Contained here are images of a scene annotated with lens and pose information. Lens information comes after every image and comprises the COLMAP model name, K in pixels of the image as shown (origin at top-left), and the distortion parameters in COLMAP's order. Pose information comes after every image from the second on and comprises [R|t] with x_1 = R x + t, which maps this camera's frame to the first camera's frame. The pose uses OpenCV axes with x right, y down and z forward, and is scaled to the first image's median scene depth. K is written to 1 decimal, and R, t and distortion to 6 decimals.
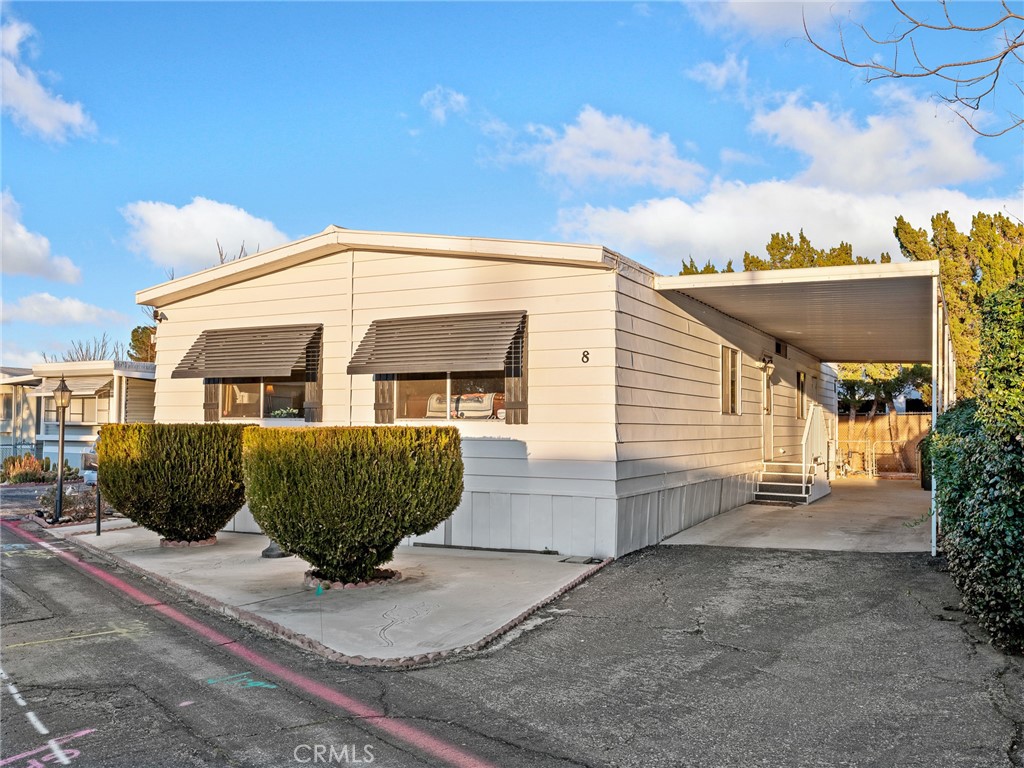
lens RADIAL K [[849.7, 0, 513.1], [0, 849.7, 384.3], [0, 0, 1]] dist [-0.005312, 0.000440]
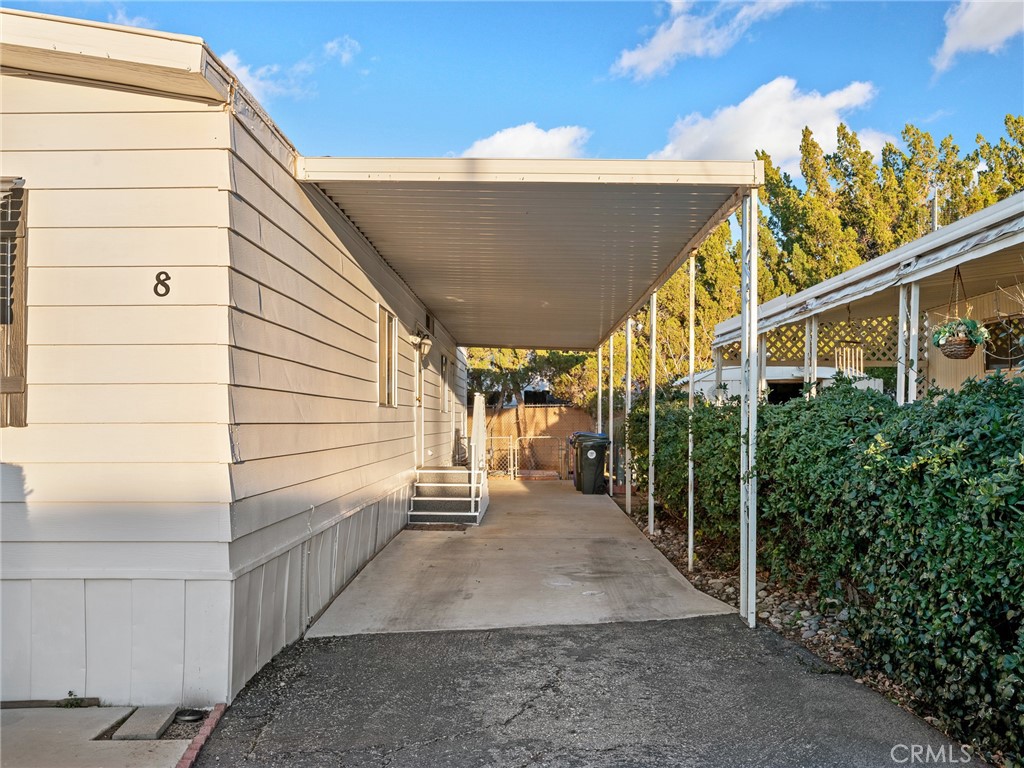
lens RADIAL K [[849.7, 0, 515.0], [0, 849.7, 403.8], [0, 0, 1]] dist [-0.005312, 0.000440]
pose [[0.886209, -0.003135, 0.463274, 0.026055], [-0.010451, 0.999587, 0.026756, 0.012890], [-0.463167, -0.028553, 0.885811, 0.317638]]
